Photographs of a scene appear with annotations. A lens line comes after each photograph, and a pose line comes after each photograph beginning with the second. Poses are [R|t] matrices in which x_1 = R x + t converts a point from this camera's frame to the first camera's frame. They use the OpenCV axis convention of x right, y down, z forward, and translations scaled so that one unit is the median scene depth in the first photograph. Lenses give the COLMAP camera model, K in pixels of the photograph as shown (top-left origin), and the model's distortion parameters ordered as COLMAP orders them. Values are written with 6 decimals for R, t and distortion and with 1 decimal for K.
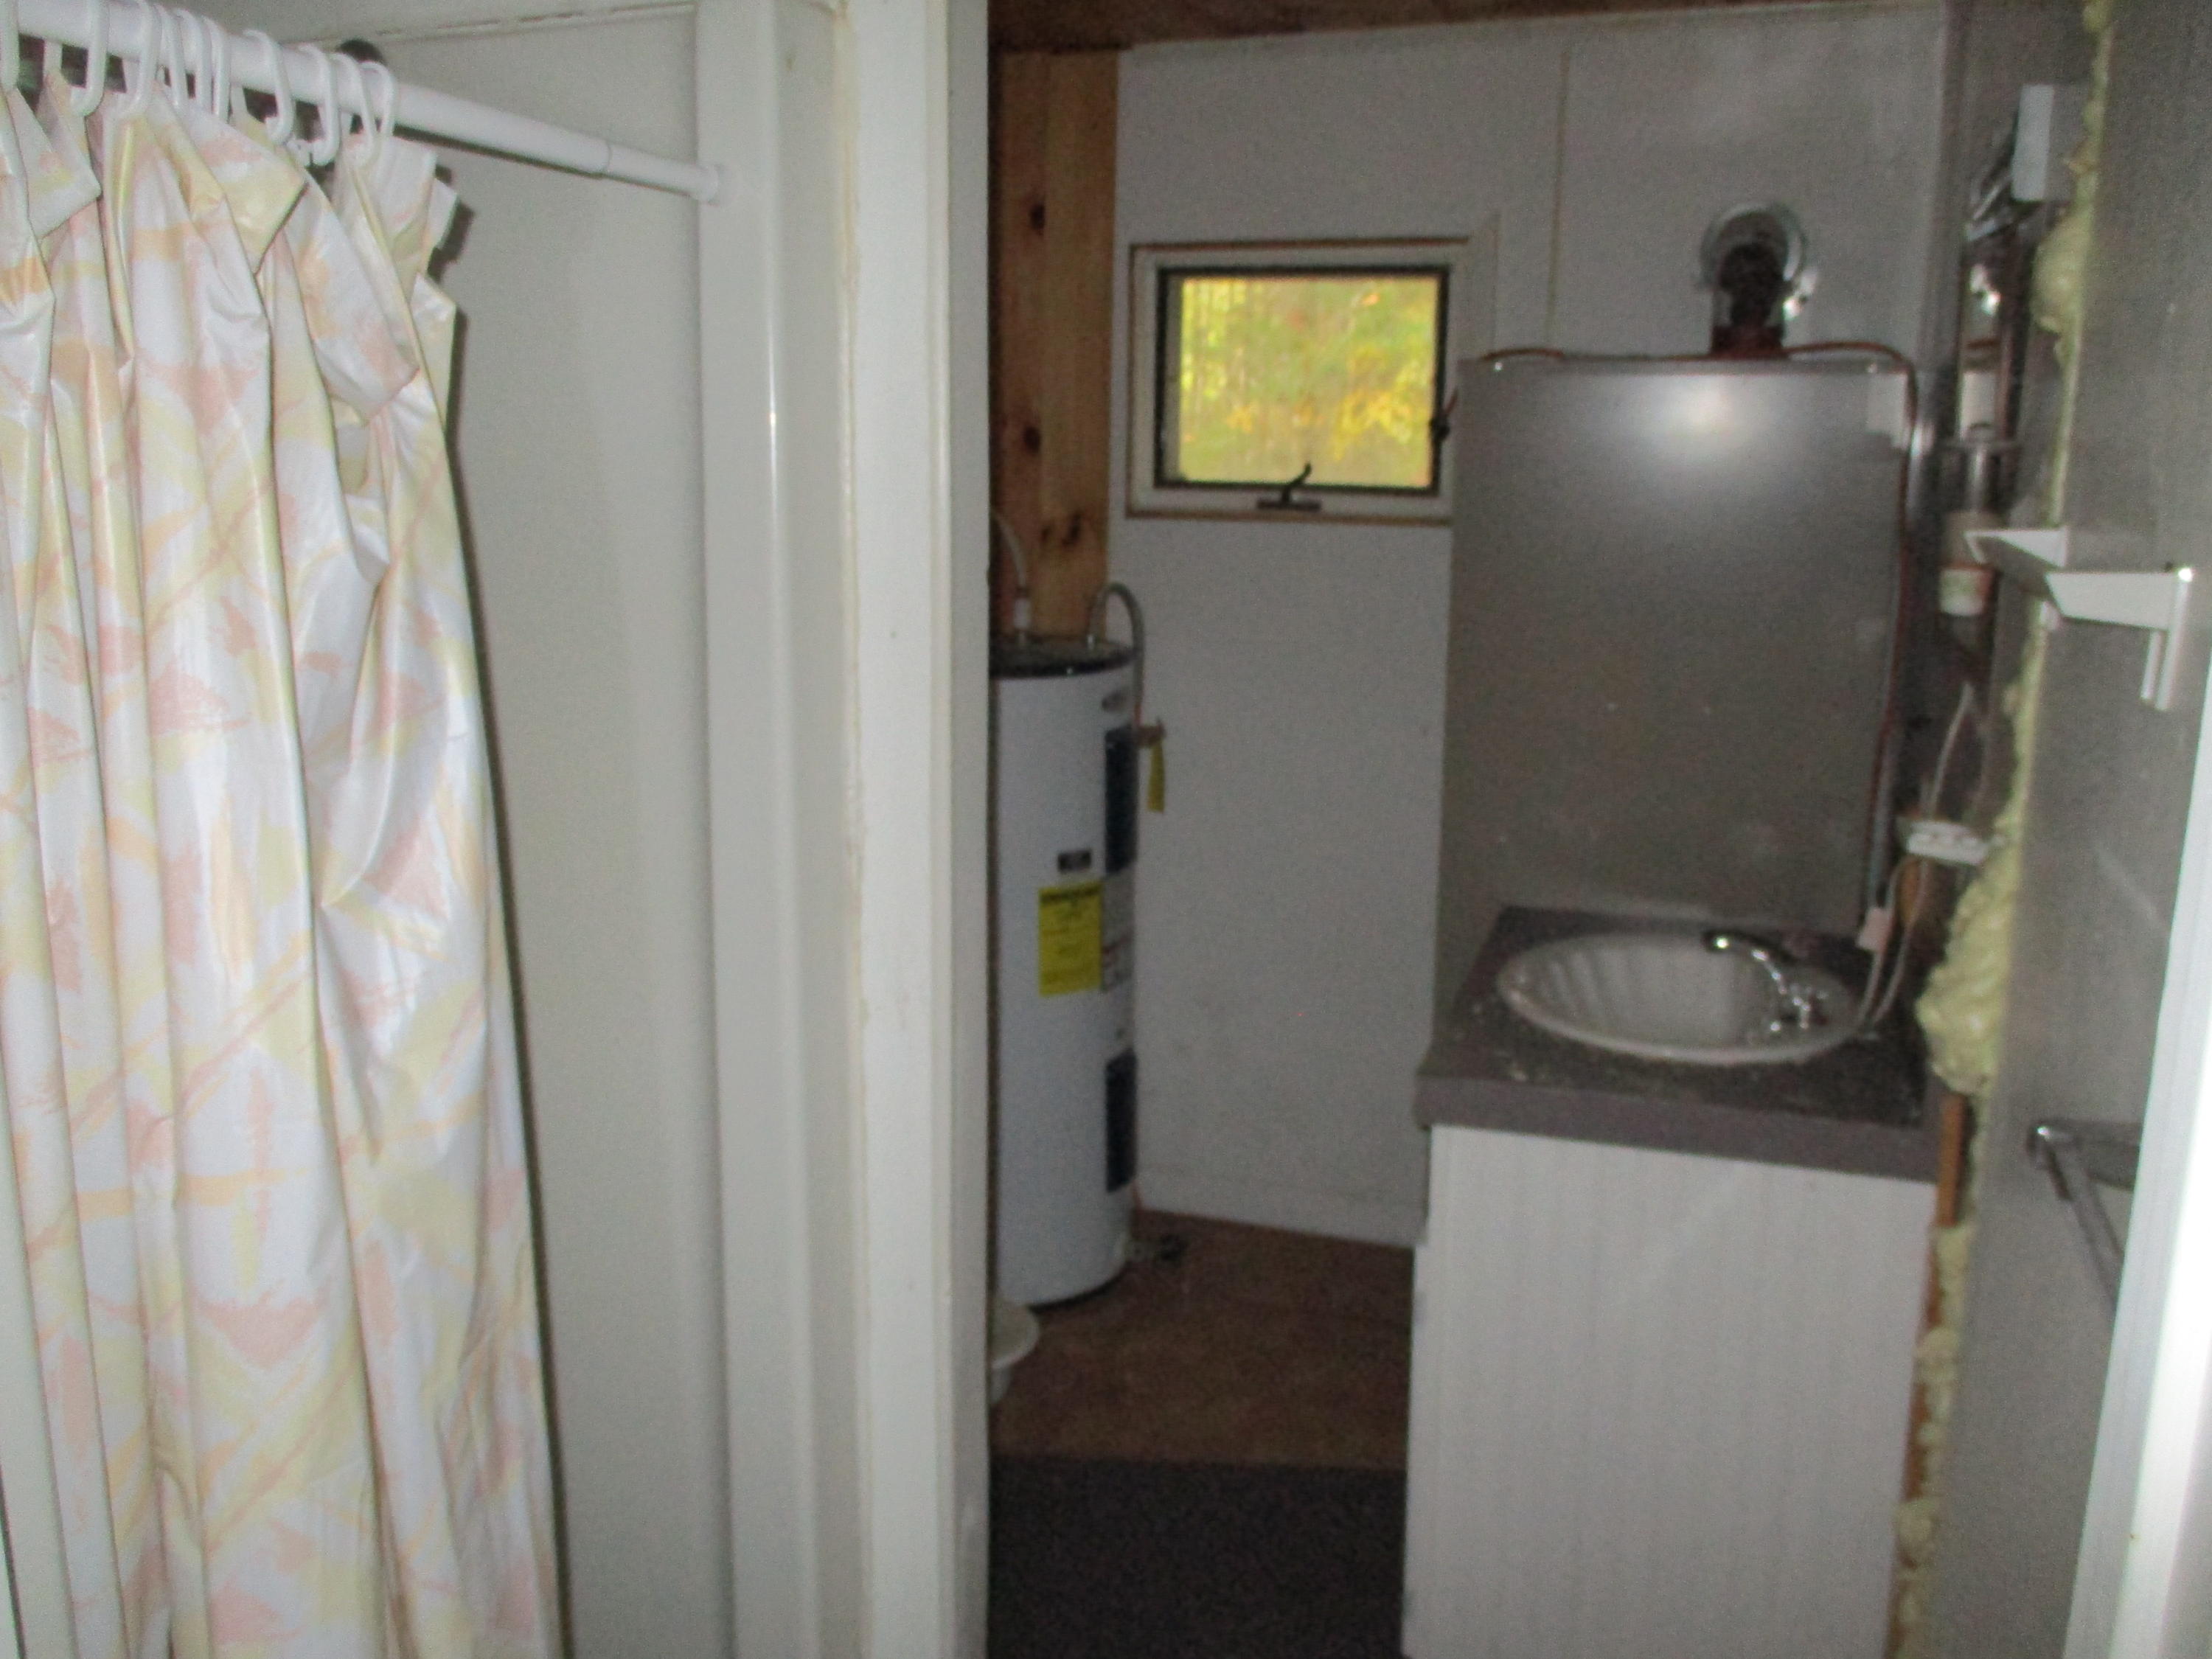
lens RADIAL K [[1832.9, 0, 1122.8], [0, 1832.9, 796.4], [0, 0, 1]] dist [-0.015359, -0.002339]
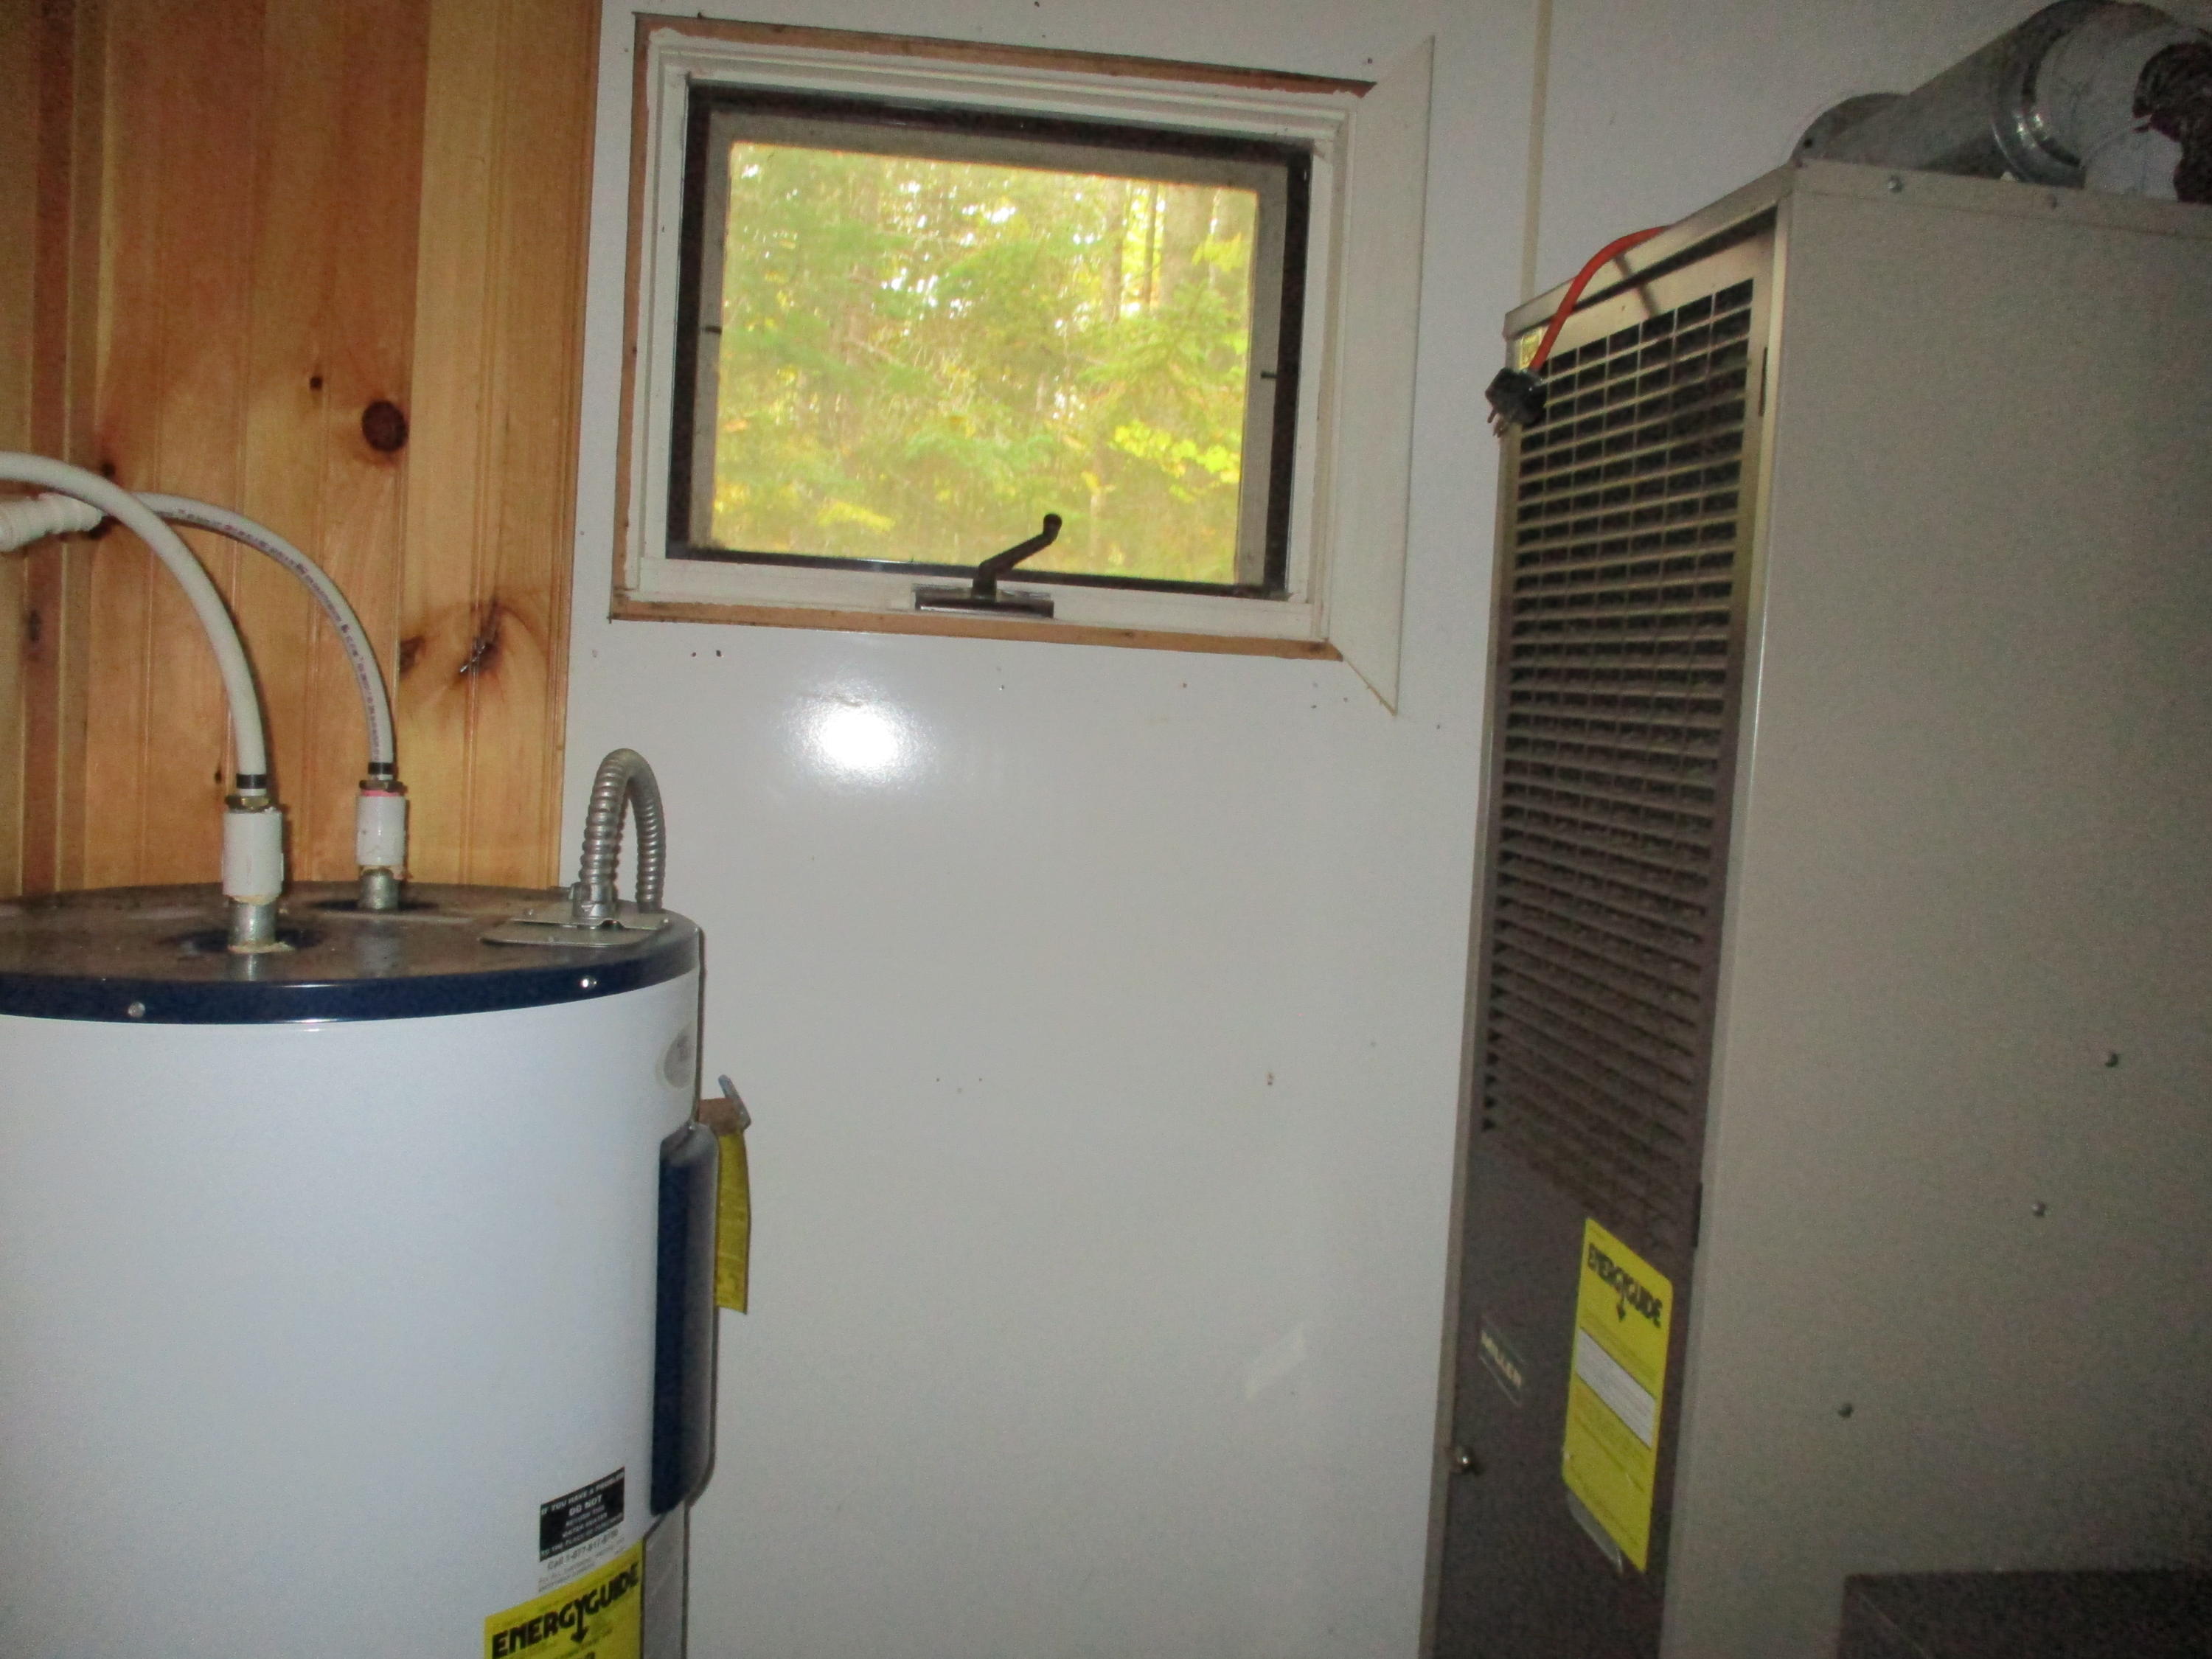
lens RADIAL K [[1832.9, 0, 1122.8], [0, 1832.9, 796.4], [0, 0, 1]] dist [-0.015359, -0.002339]
pose [[0.899247, 0.009564, 0.437336, -0.082688], [0.045756, 0.992220, -0.115784, -0.054225], [-0.435041, 0.124129, 0.891814, 0.574148]]
